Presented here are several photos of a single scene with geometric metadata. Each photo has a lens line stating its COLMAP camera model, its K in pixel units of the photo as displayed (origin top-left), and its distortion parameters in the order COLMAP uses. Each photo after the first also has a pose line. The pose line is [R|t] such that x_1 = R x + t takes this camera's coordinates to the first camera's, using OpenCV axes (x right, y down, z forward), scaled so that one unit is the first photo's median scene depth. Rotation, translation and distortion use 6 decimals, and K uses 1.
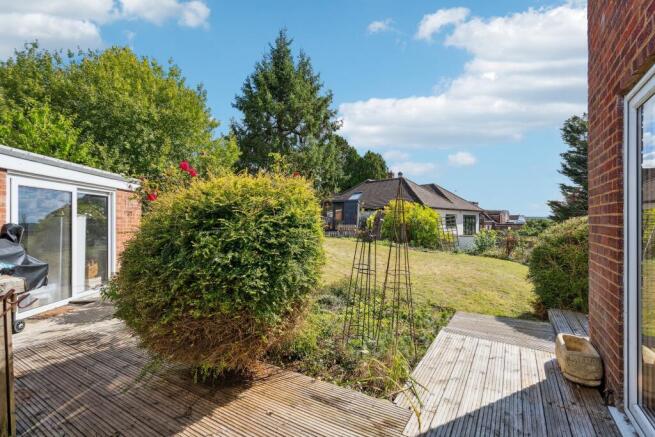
lens RADIAL K [[301.4, 0, 327.6], [0, 301.4, 219.3], [0, 0, 1]] dist [-0.002629, 0.000517]
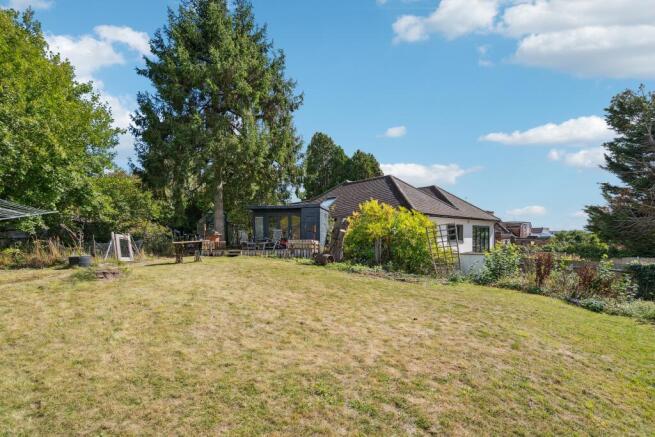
lens RADIAL K [[301.4, 0, 334.4], [0, 301.4, 248.4], [0, 0, 1]] dist [-0.002629, 0.000517]
pose [[0.999539, -0.012442, -0.027695, 0.120489], [0.013436, 0.999261, 0.036025, 0.010482], [0.027227, -0.036380, 0.998967, 0.227329]]
